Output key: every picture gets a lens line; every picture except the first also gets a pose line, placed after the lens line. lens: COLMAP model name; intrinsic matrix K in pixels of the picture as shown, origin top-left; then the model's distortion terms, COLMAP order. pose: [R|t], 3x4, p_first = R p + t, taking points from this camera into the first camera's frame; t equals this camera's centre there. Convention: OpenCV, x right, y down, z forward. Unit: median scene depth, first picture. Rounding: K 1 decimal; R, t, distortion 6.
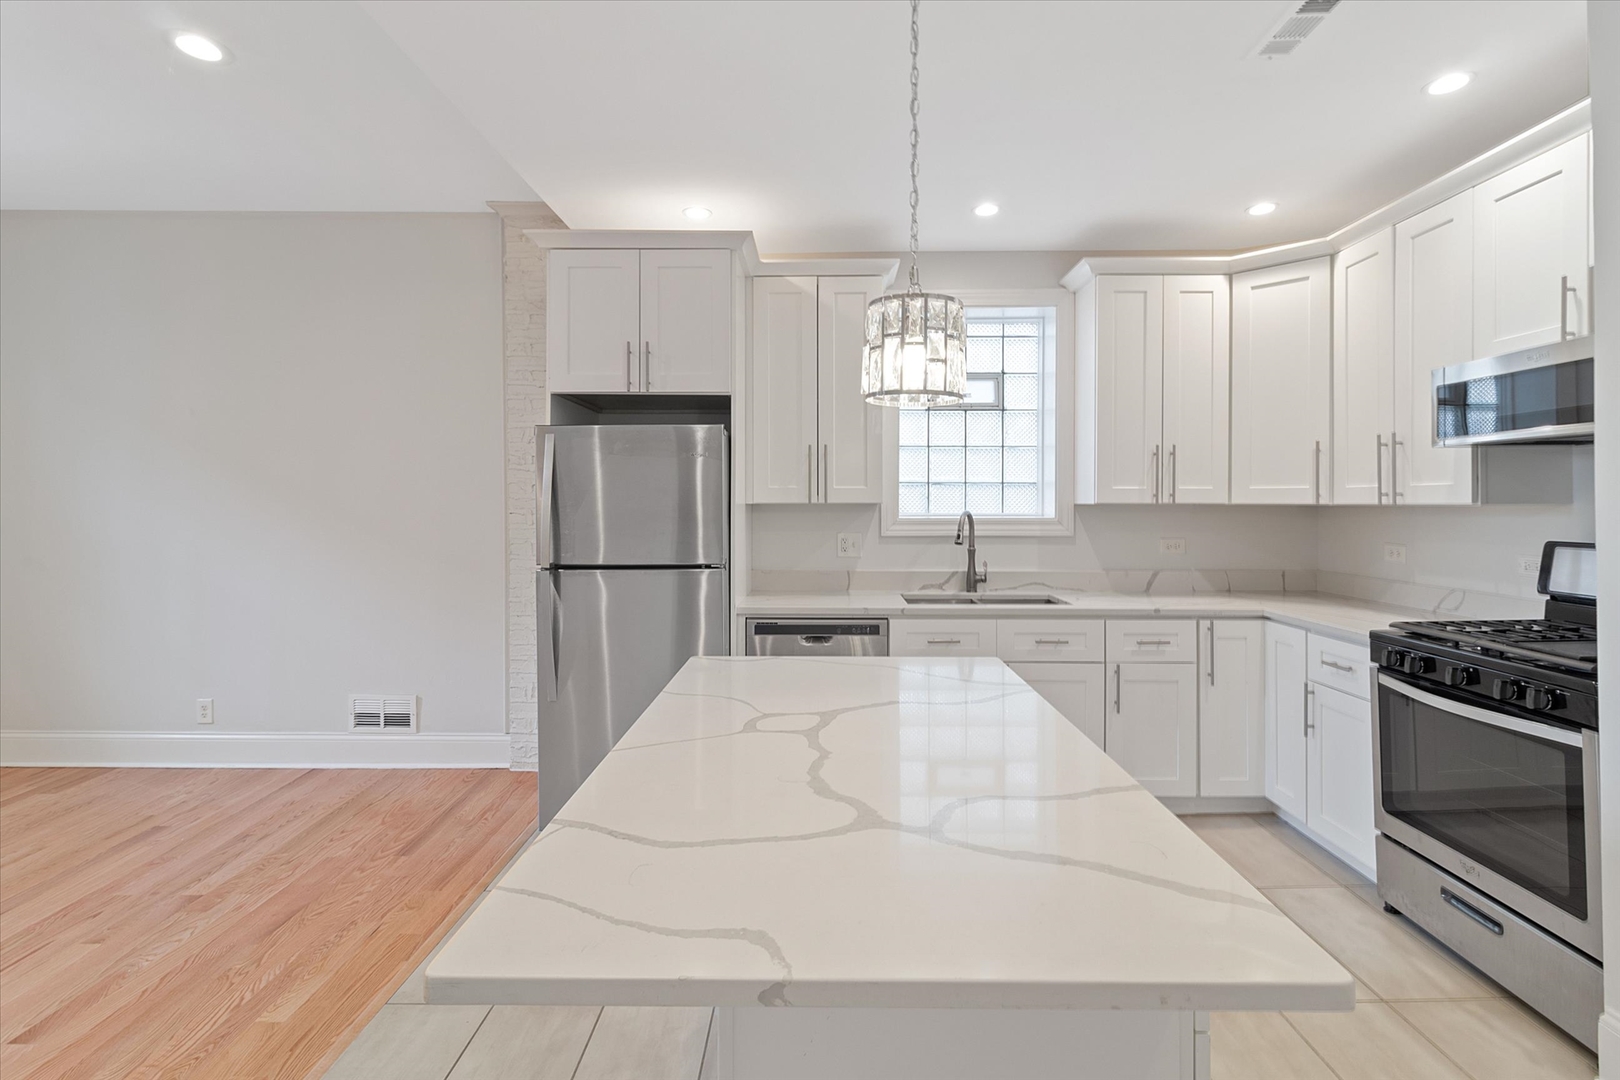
lens RADIAL K [[755.9, 0, 814.6], [0, 755.9, 503.0], [0, 0, 1]] dist [0.003401, -0.000298]
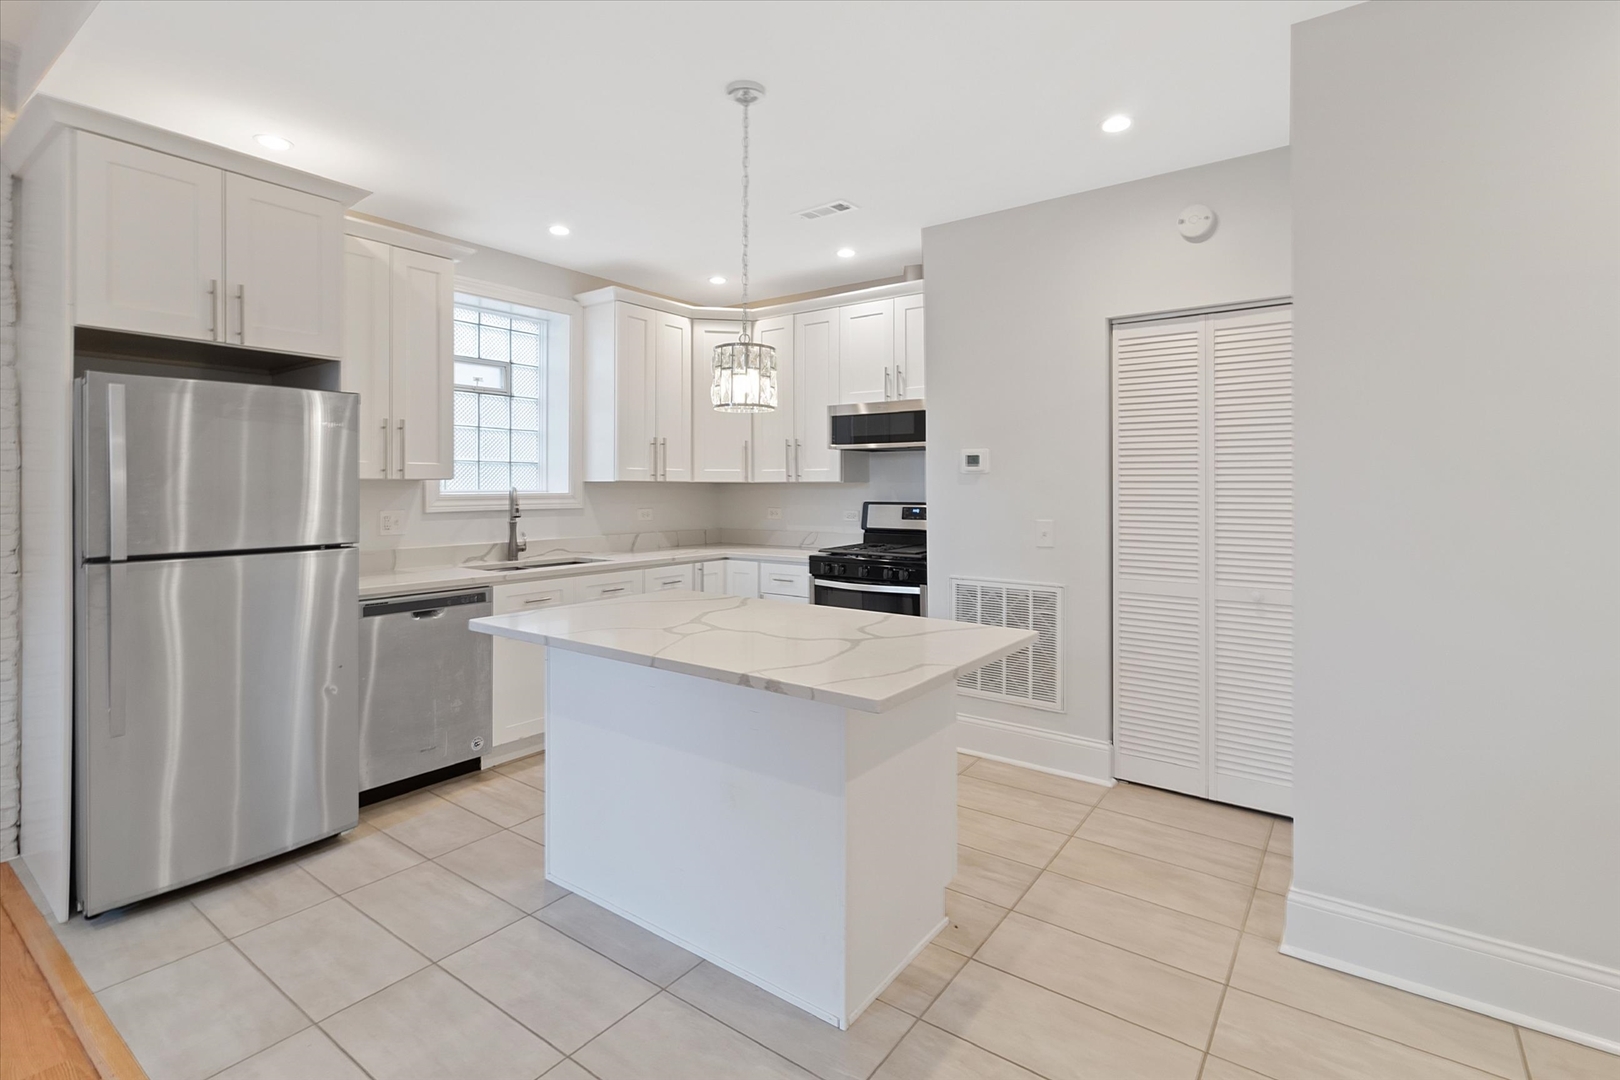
lens RADIAL K [[769.7, 0, 805.7], [0, 769.7, 492.5], [0, 0, 1]] dist [-0.001327, -0.000043]
pose [[0.584782, -0.005702, 0.811170, -0.536018], [-0.000766, 0.999971, 0.007581, 0.010617], [-0.811190, -0.005055, 0.584761, -0.009591]]
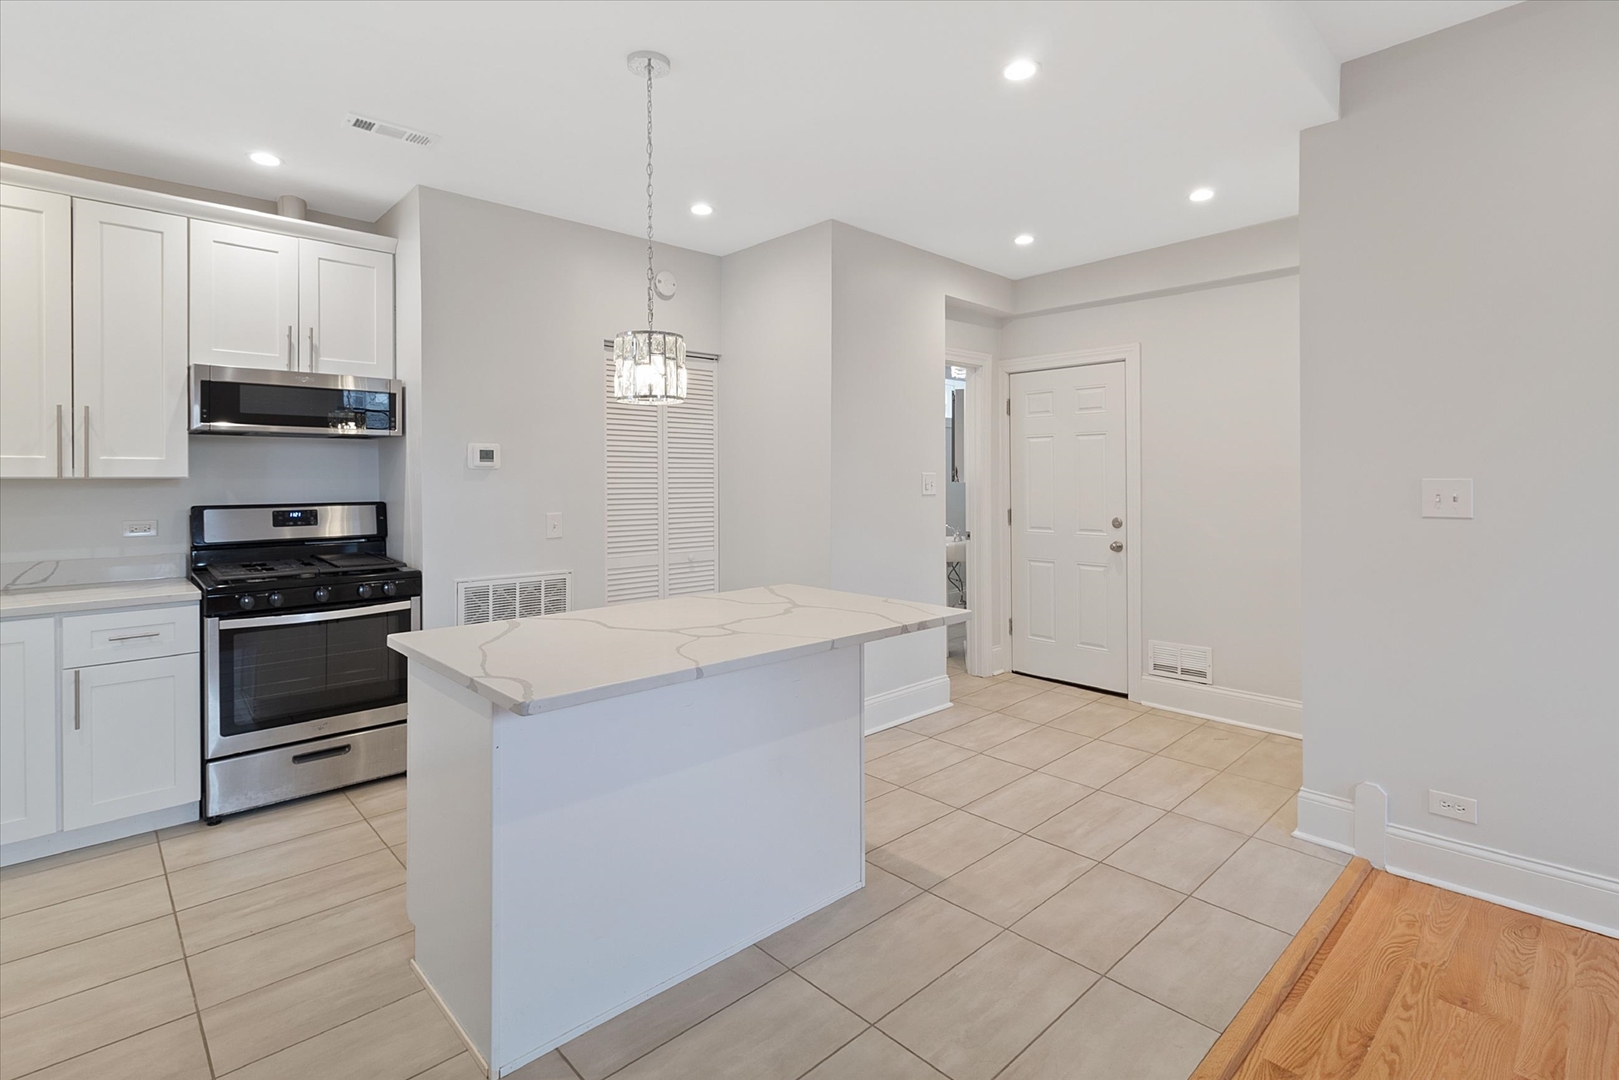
lens RADIAL K [[777.7, 0, 810.2], [0, 777.7, 482.6], [0, 0, 1]] dist [0.001024, 0.000217]
pose [[-0.695585, 0.001168, 0.718443, -0.580357], [0.004839, 0.999984, 0.003059, 0.009057], [-0.718428, 0.005605, -0.695579, 0.911655]]
